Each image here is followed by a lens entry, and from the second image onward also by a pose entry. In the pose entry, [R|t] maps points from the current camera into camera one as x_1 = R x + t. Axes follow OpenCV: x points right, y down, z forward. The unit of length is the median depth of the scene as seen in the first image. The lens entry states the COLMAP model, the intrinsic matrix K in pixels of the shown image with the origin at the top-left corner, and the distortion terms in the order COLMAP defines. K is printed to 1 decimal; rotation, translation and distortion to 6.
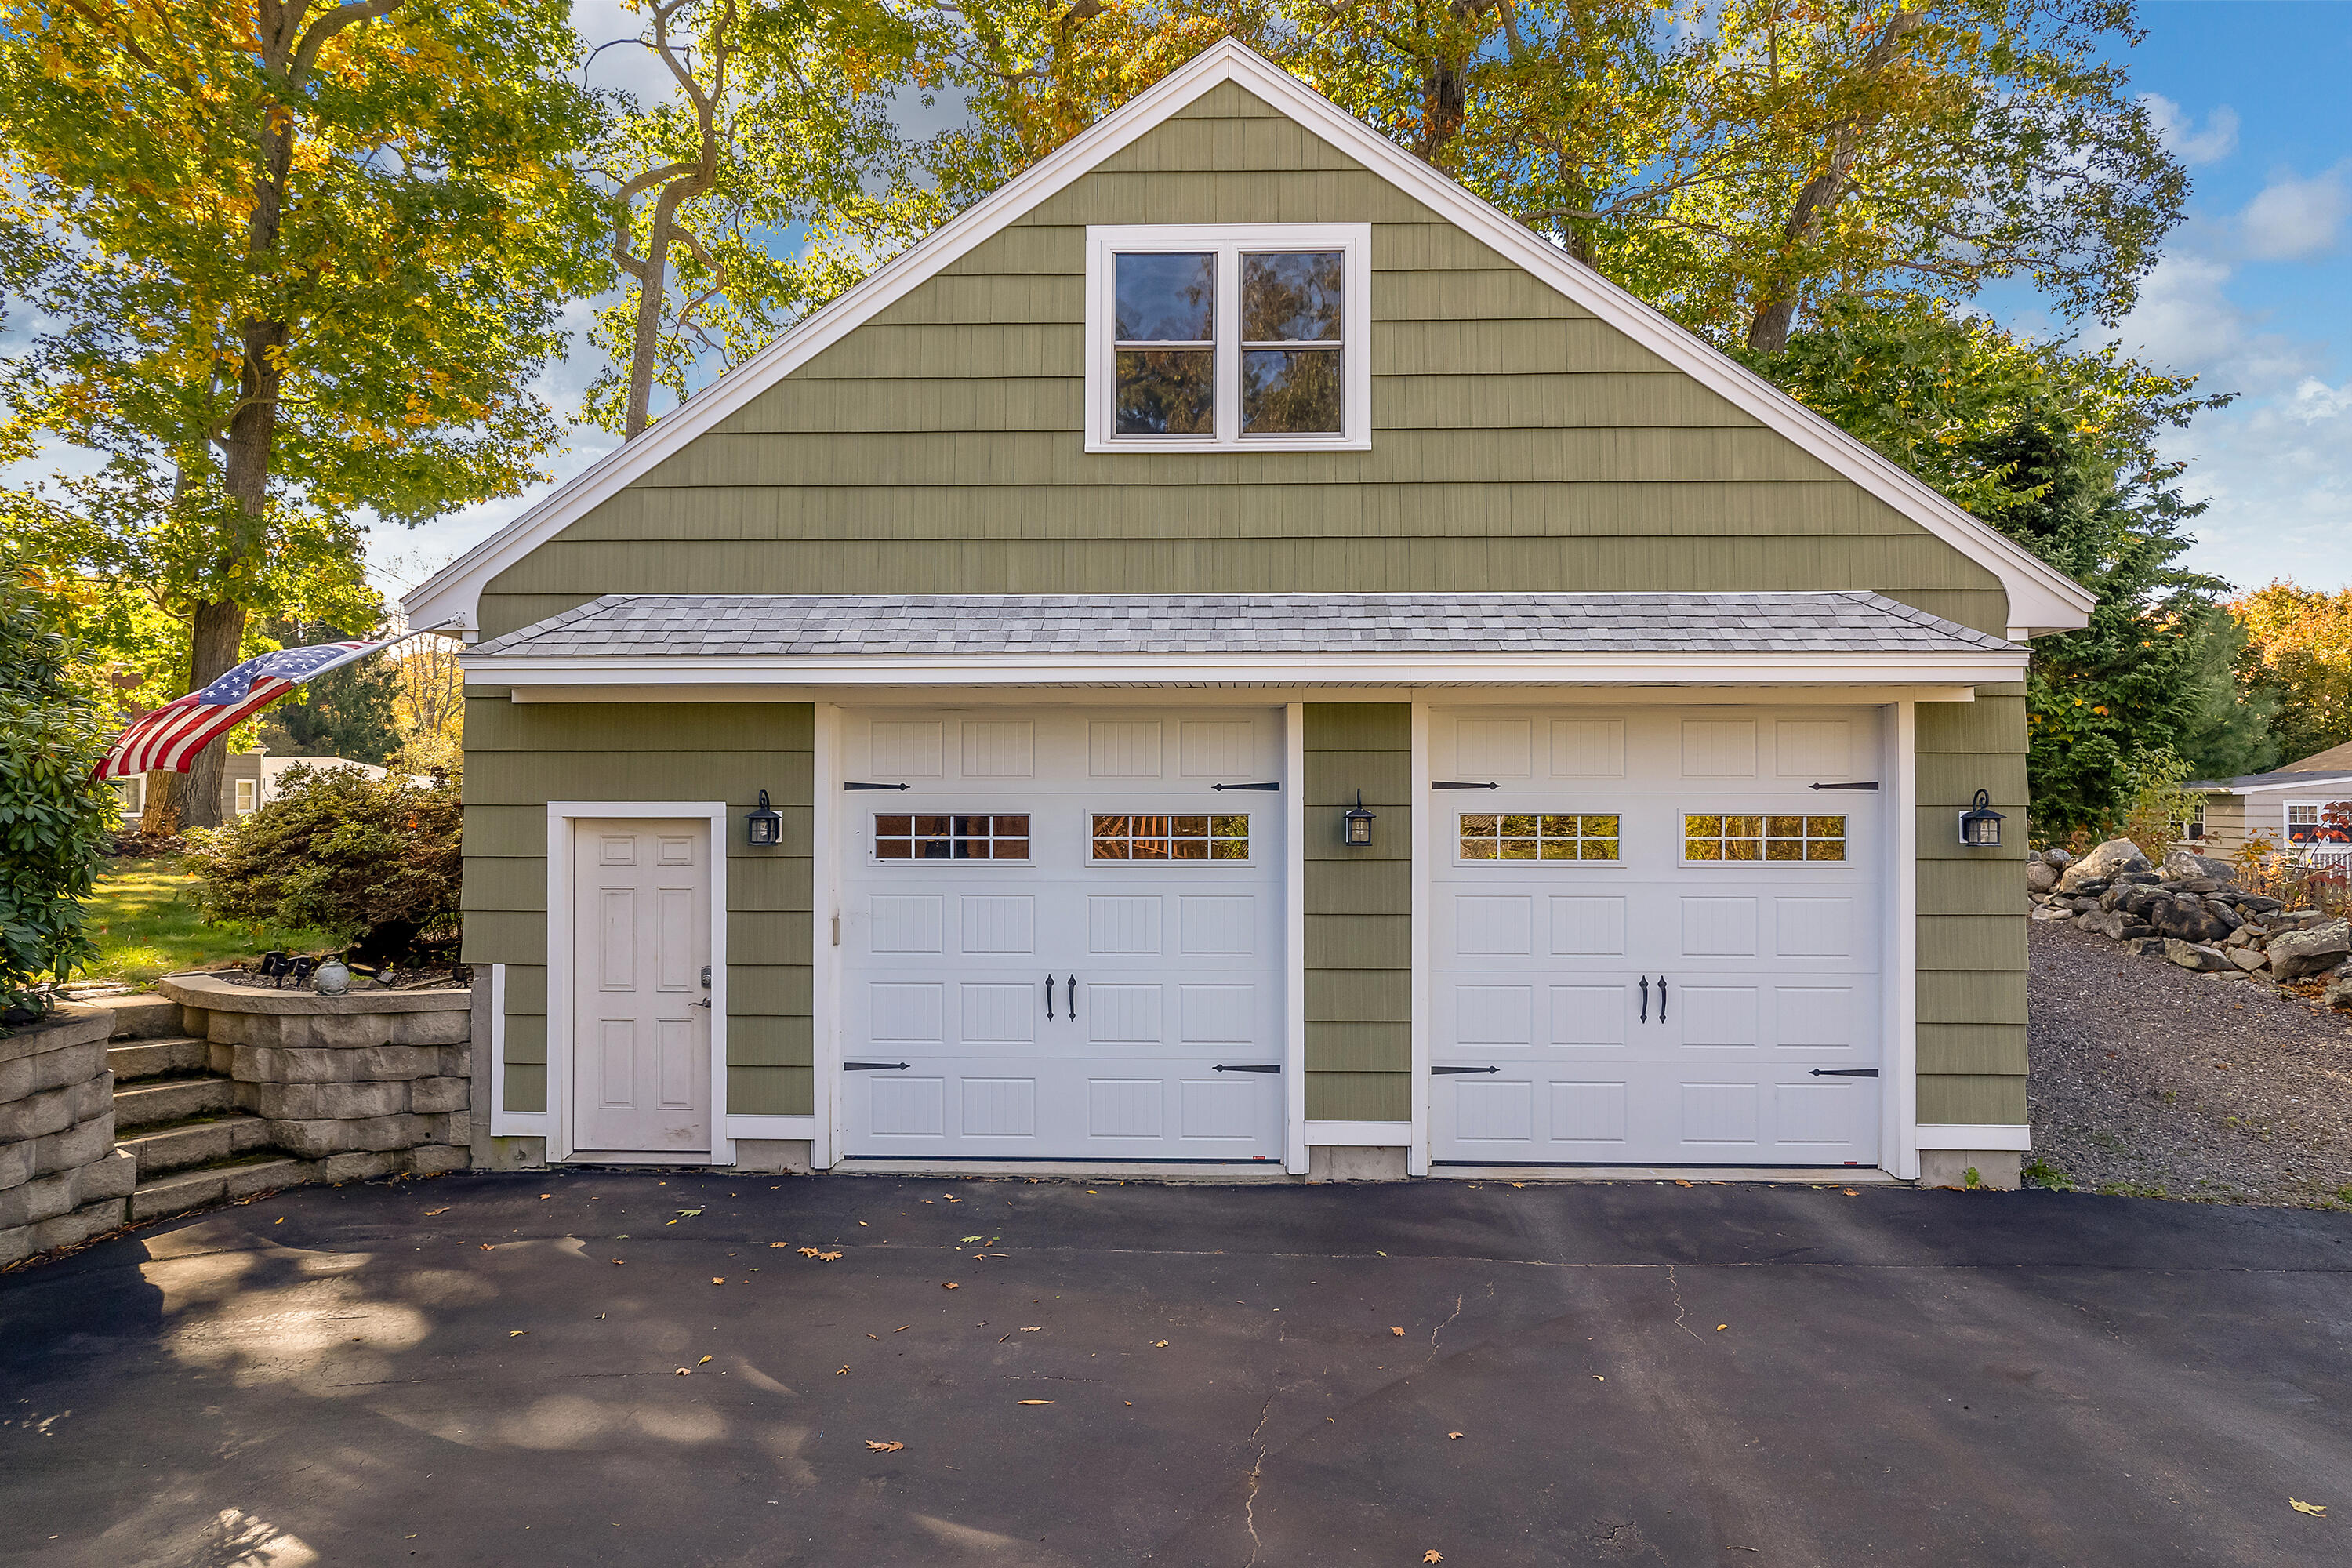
lens RADIAL K [[1475.7, 0, 1176.0], [0, 1475.7, 784.0], [0, 0, 1]] dist [0.000588, 0.003459]
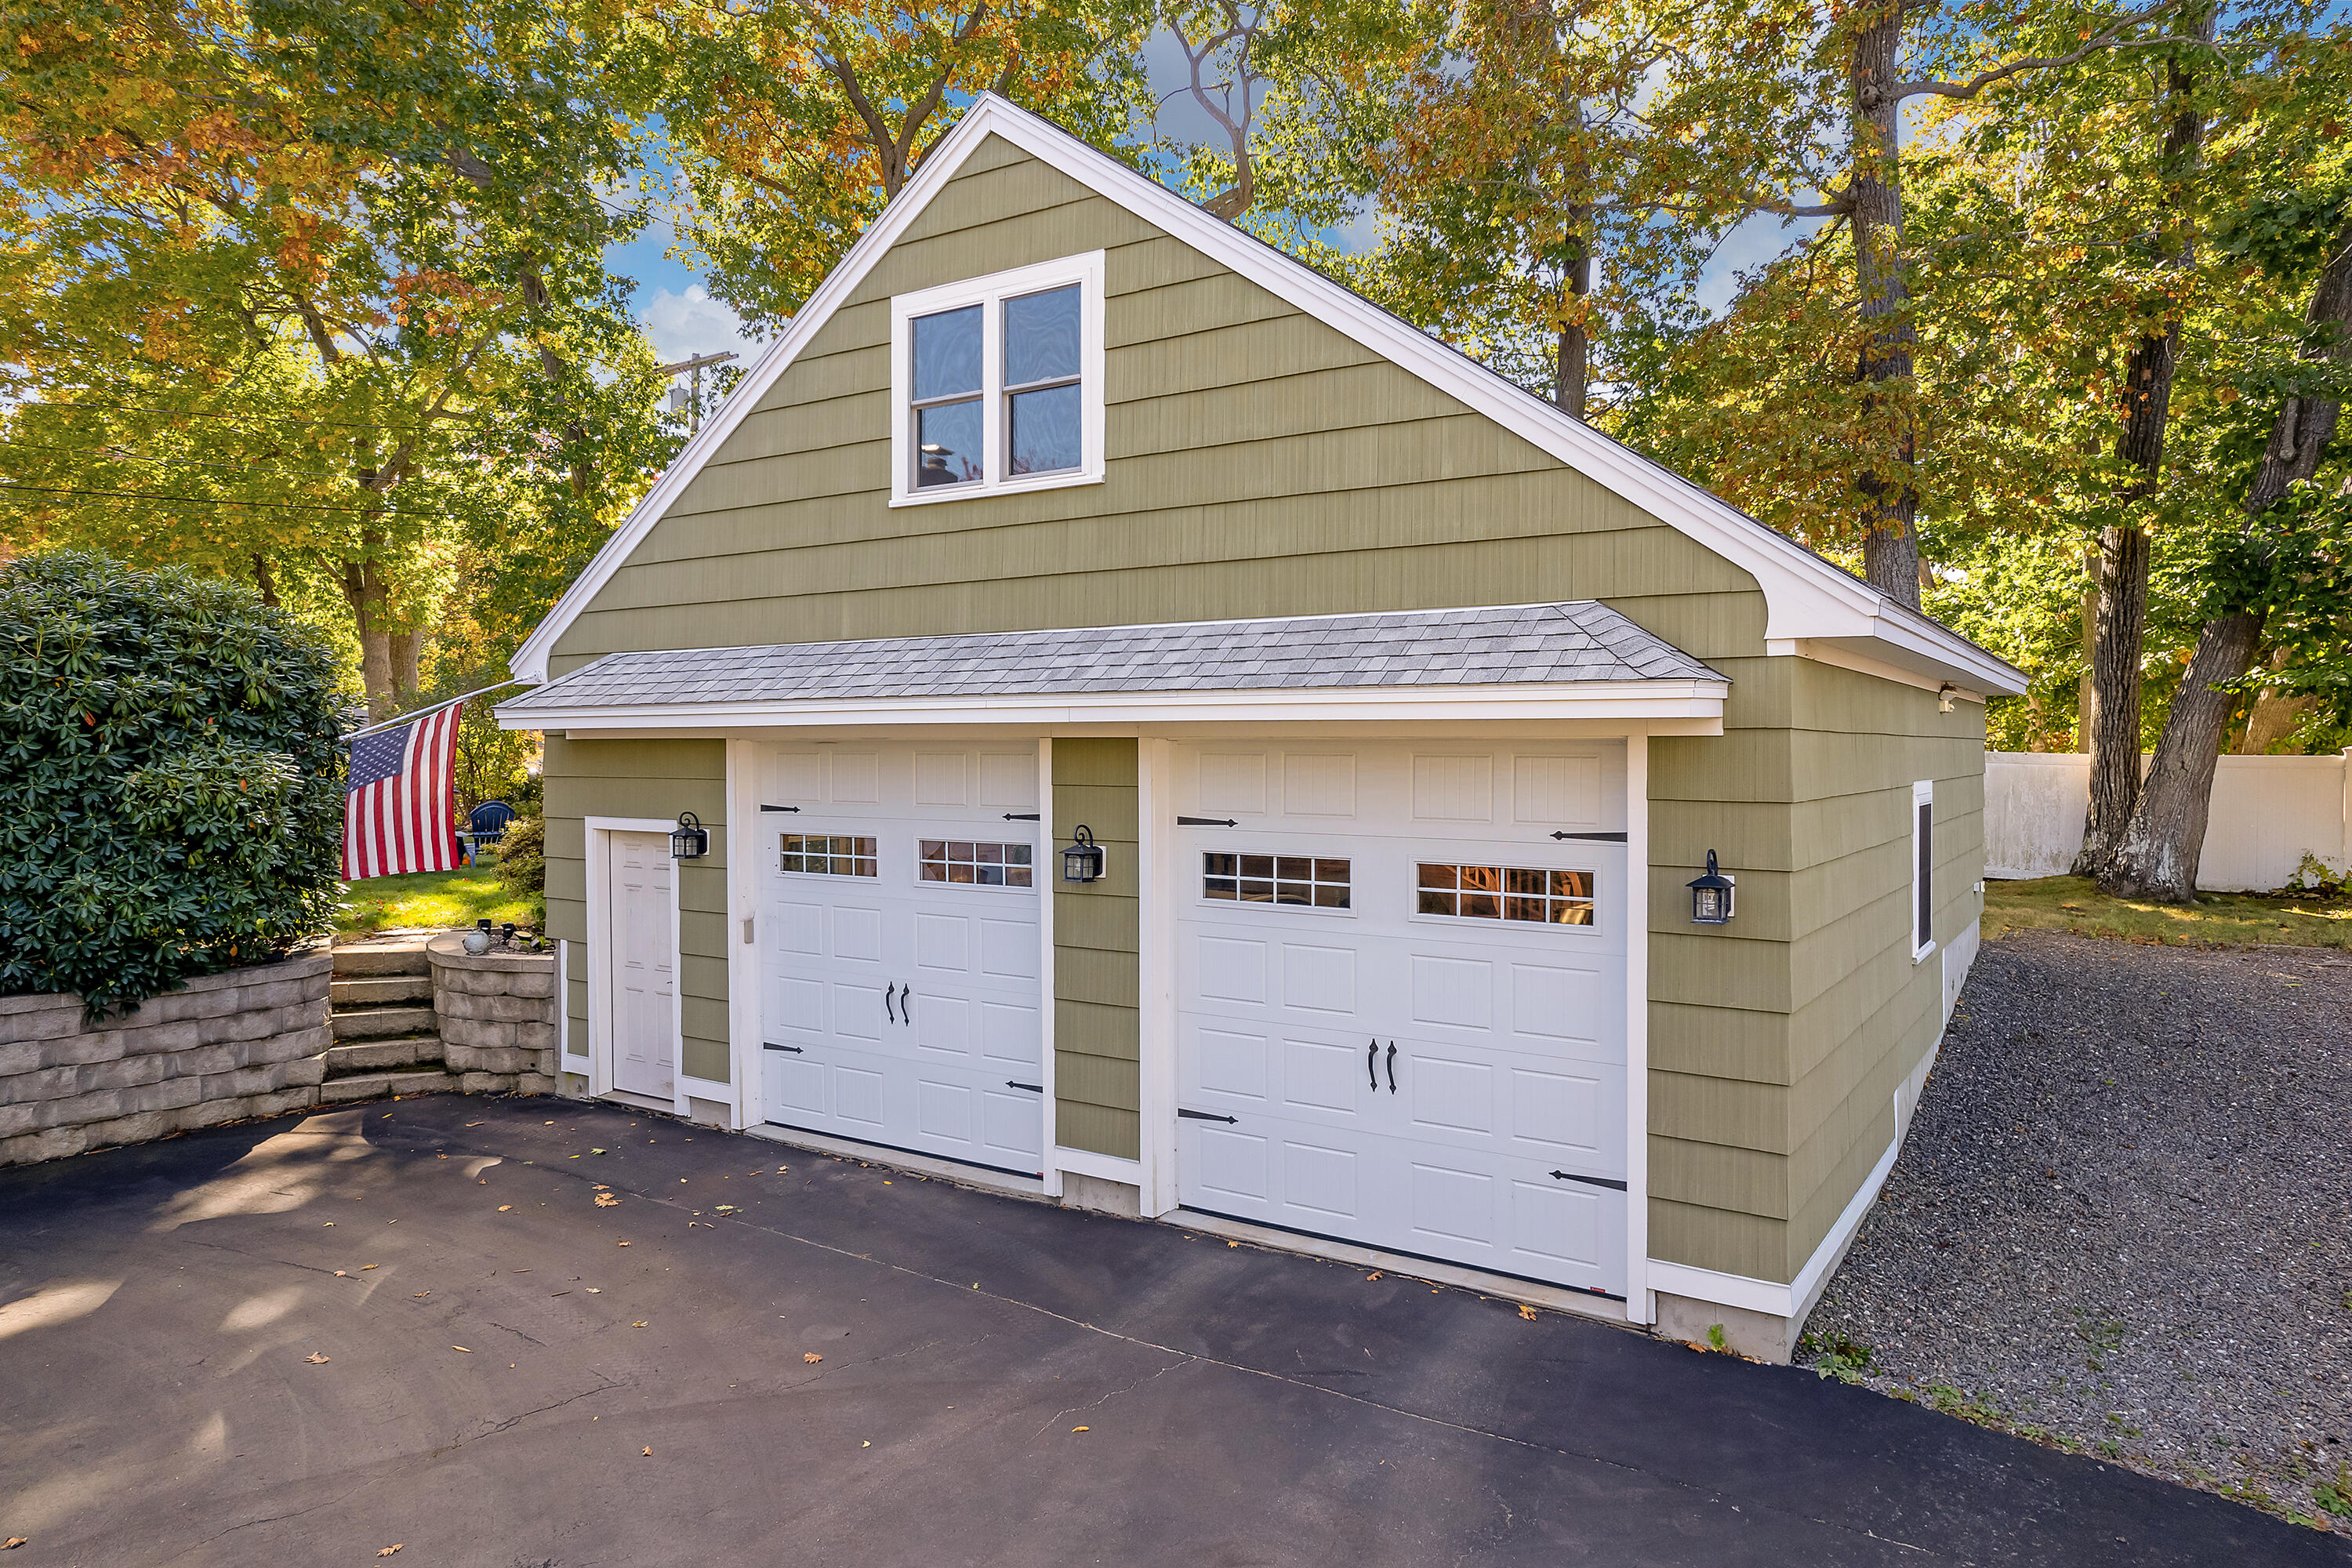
lens RADIAL K [[1444.1, 0, 1176.0], [0, 1444.1, 784.0], [0, 0, 1]] dist [0.016494, 0.000941]
pose [[0.857687, 0.011935, -0.514033, 0.672238], [0.004088, 0.999541, 0.030028, -0.052818], [0.514155, -0.027857, 0.857245, 0.189613]]
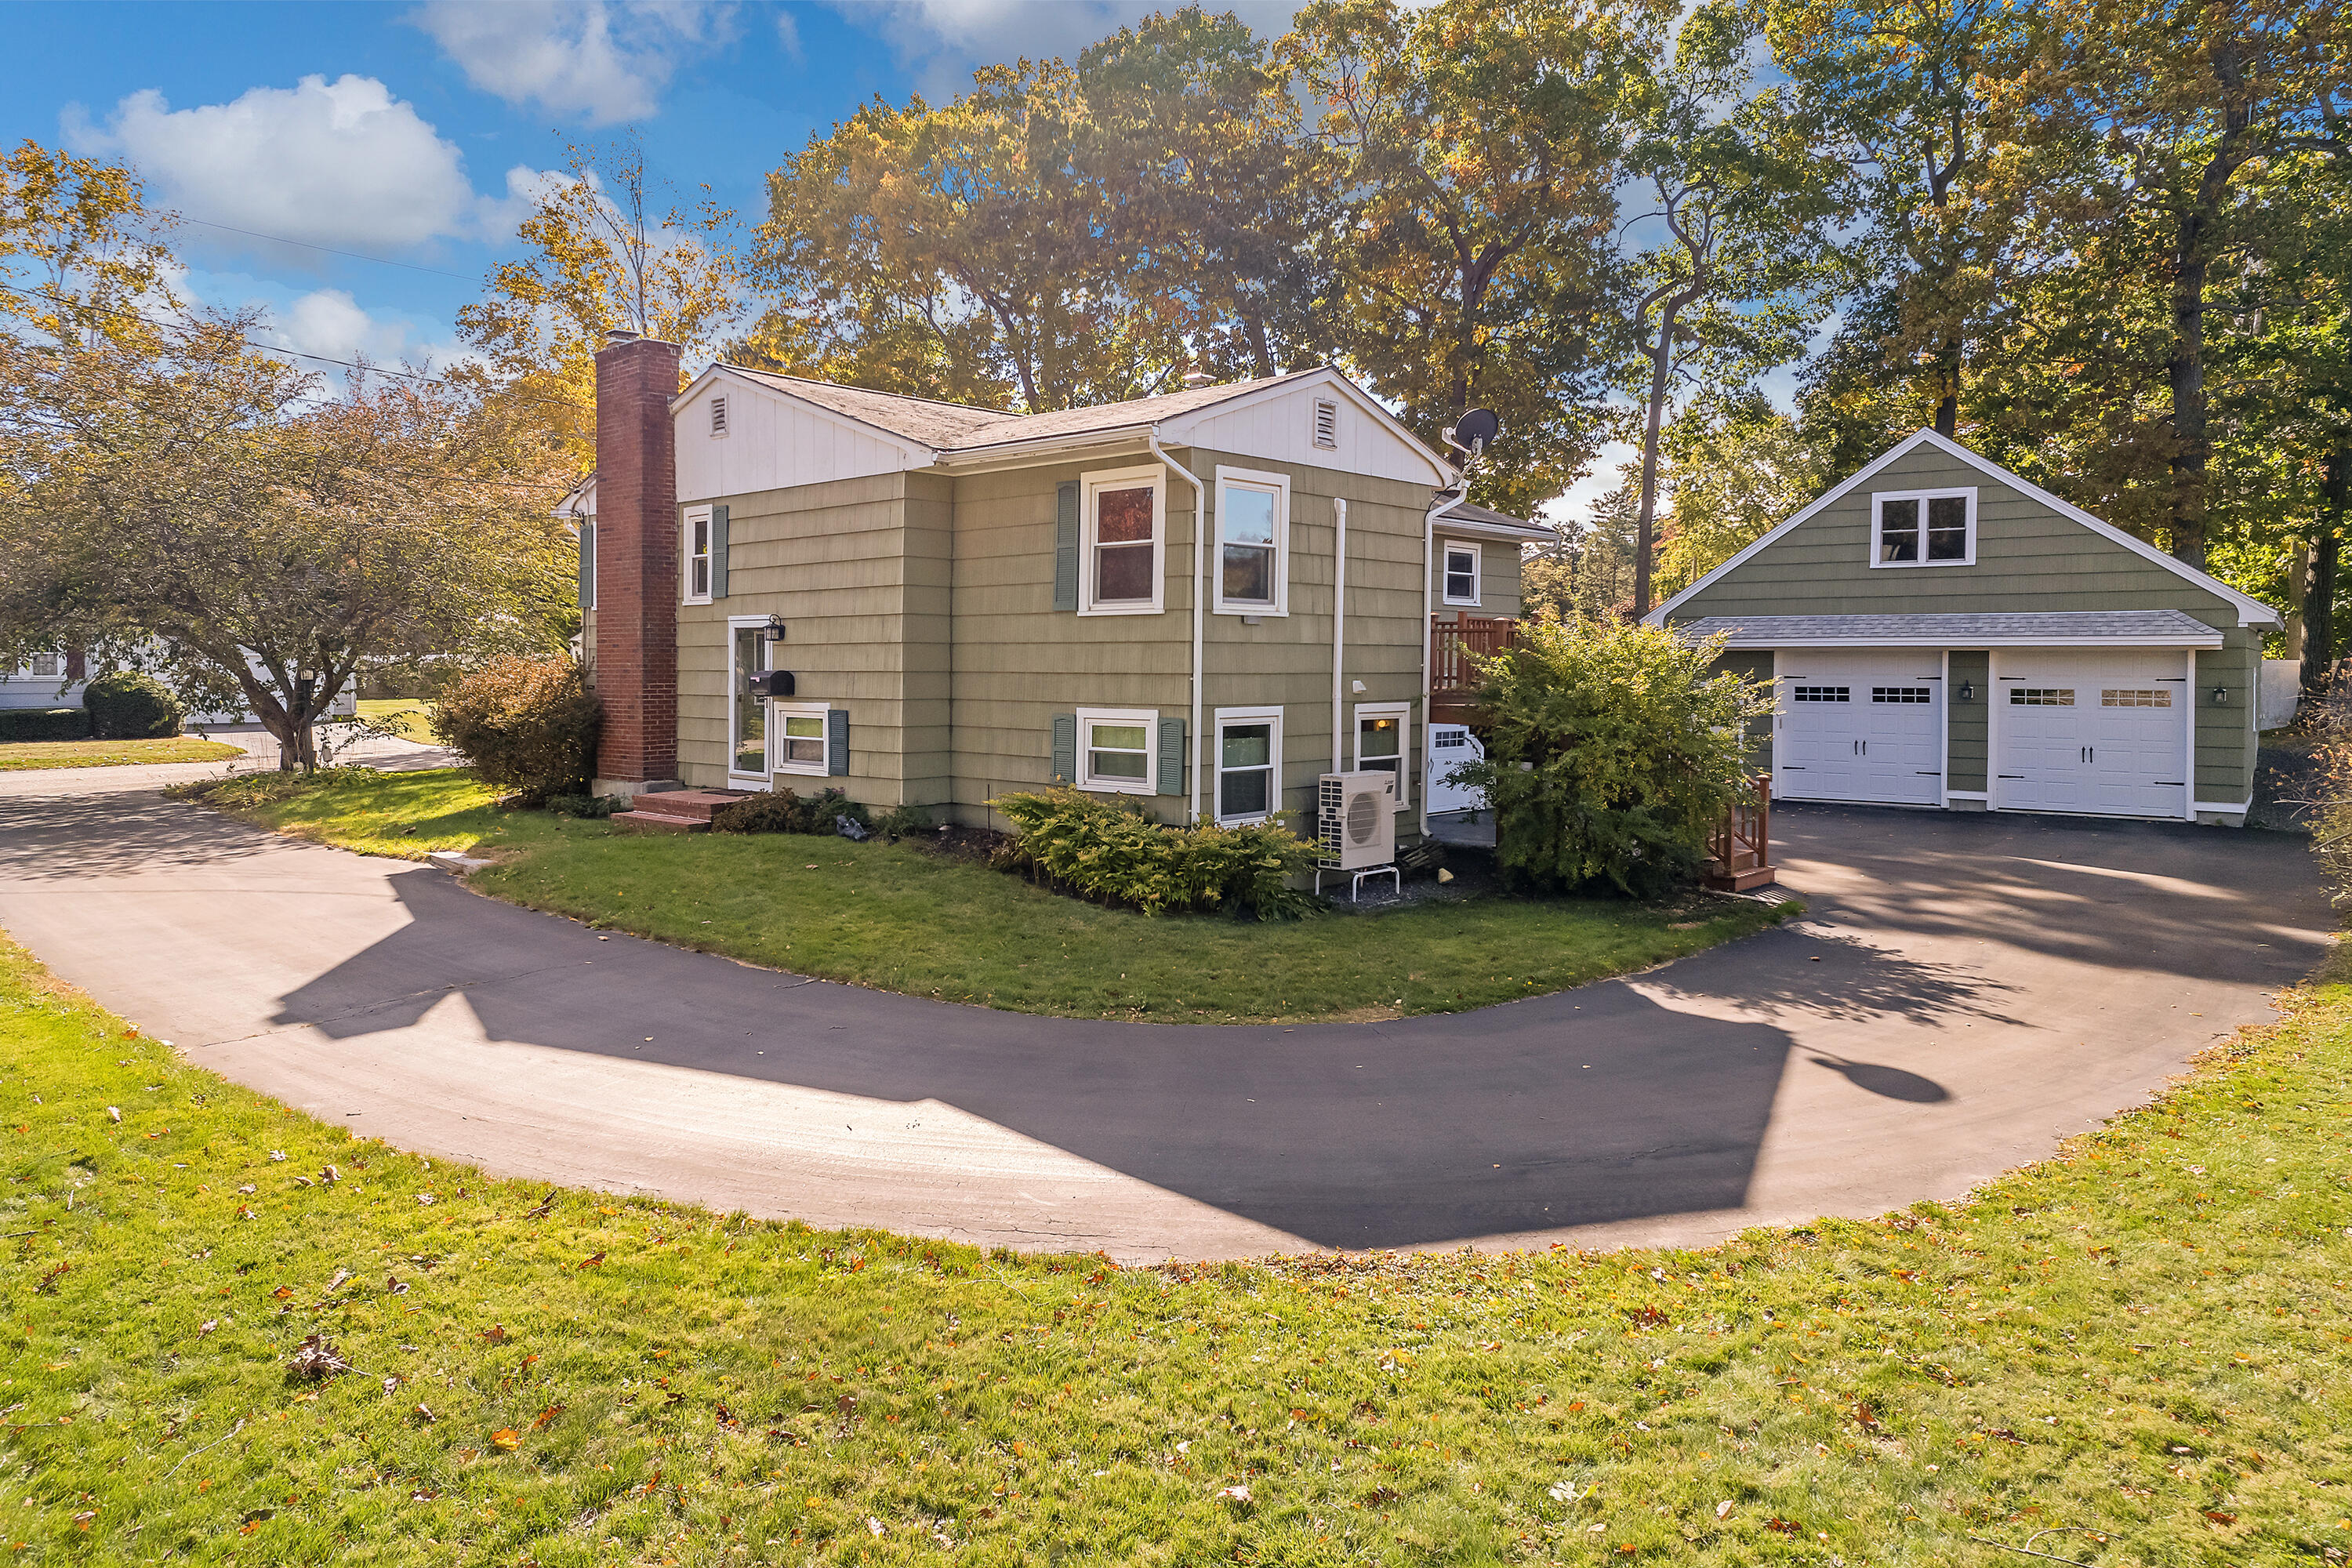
lens RADIAL K [[1456.1, 0, 1178.1], [0, 1456.1, 708.0], [0, 0, 1]] dist [0.005162, 0.000741]
pose [[0.819423, 0.018627, -0.572887, 0.498352], [0.003338, 0.999300, 0.037266, -0.053730], [0.573180, -0.032449, 0.818787, -2.295837]]
